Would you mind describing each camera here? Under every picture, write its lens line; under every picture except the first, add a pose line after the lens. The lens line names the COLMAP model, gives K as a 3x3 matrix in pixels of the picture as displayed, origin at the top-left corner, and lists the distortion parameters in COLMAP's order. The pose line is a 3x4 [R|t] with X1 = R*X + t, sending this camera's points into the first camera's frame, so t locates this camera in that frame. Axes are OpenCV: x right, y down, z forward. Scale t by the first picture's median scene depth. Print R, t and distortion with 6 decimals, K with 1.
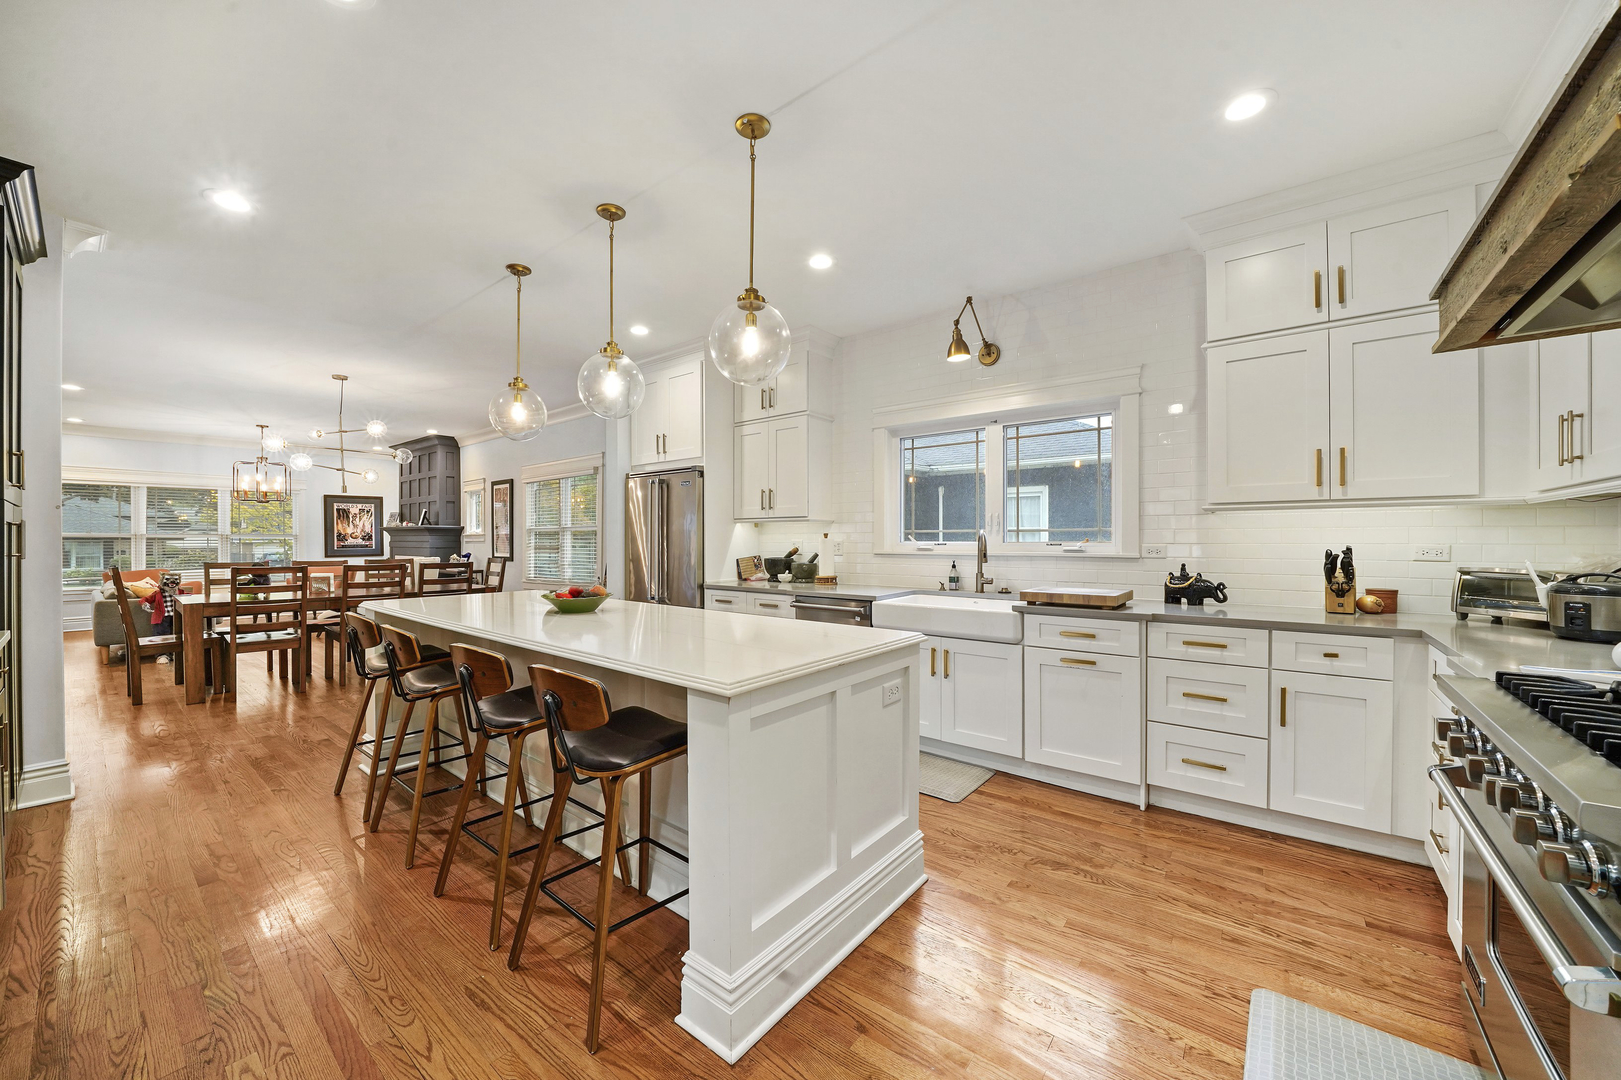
lens RADIAL K [[607.4, 0, 791.3], [0, 607.4, 544.3], [0, 0, 1]] dist [-0.002515, 0.000143]
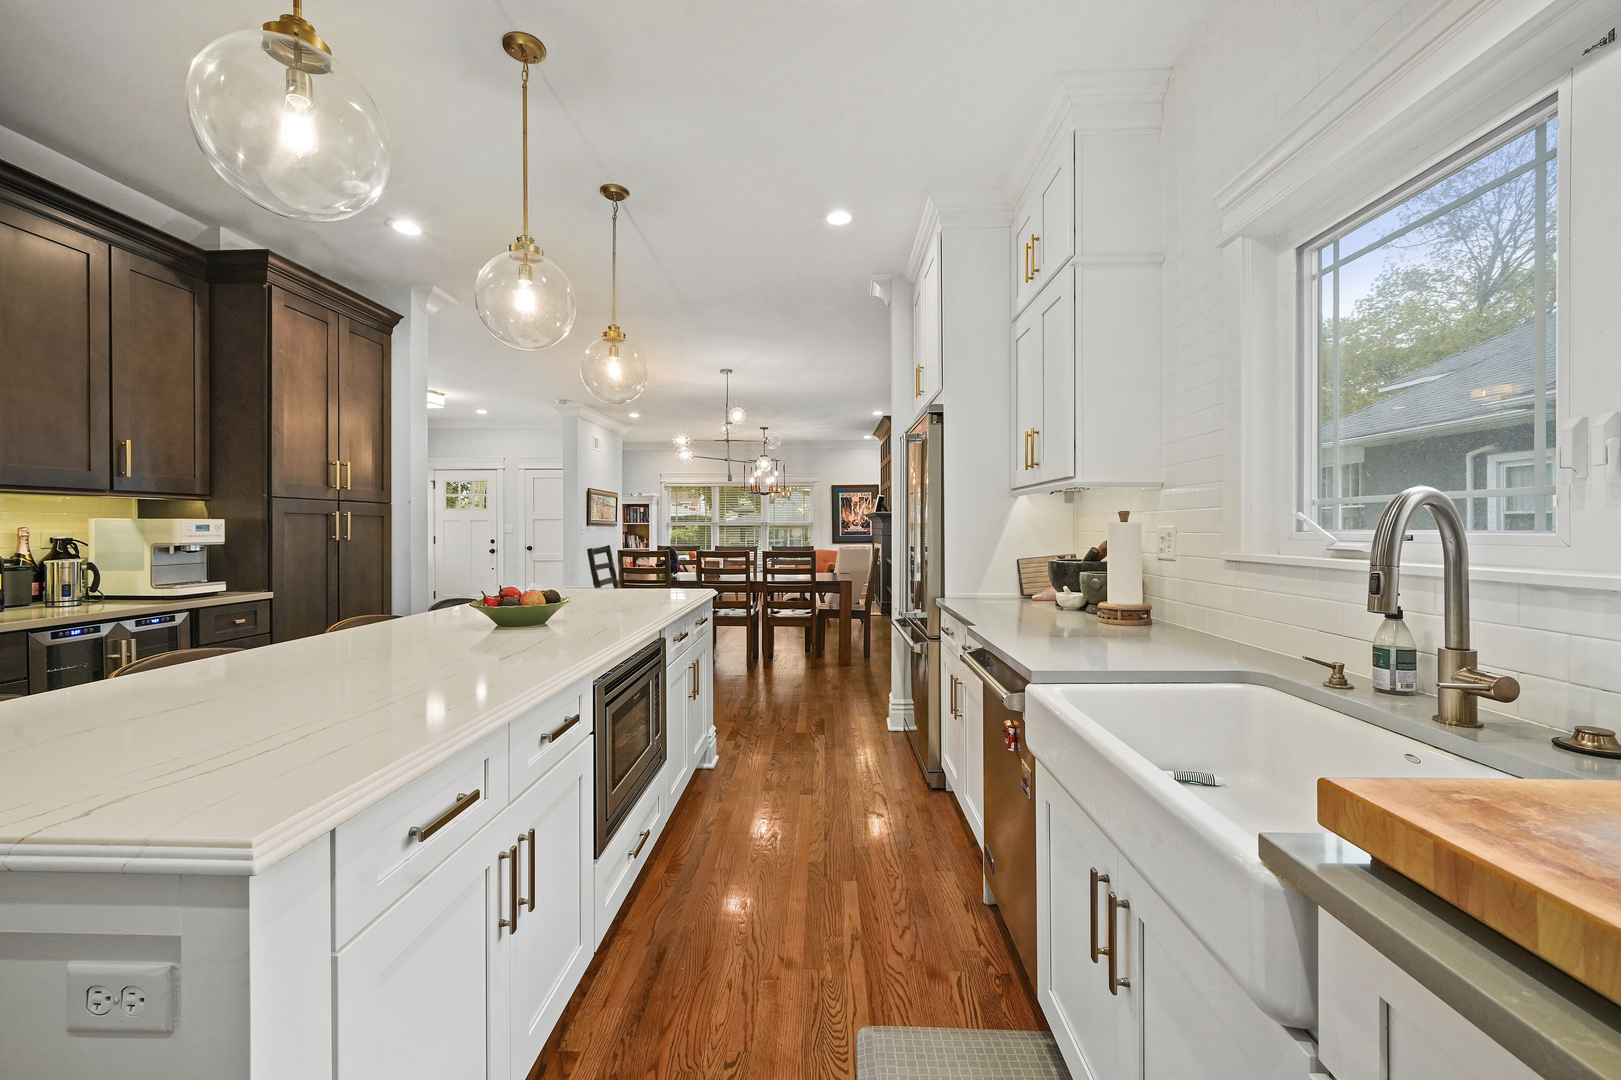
lens RADIAL K [[672.2, 0, 804.0], [0, 672.2, 522.6], [0, 0, 1]] dist [-0.001296, -0.000142]
pose [[0.609608, -0.007557, -0.792667, 0.151463], [-0.002780, 0.999928, -0.011671, -0.001380], [0.792698, 0.009318, 0.609543, 0.246038]]
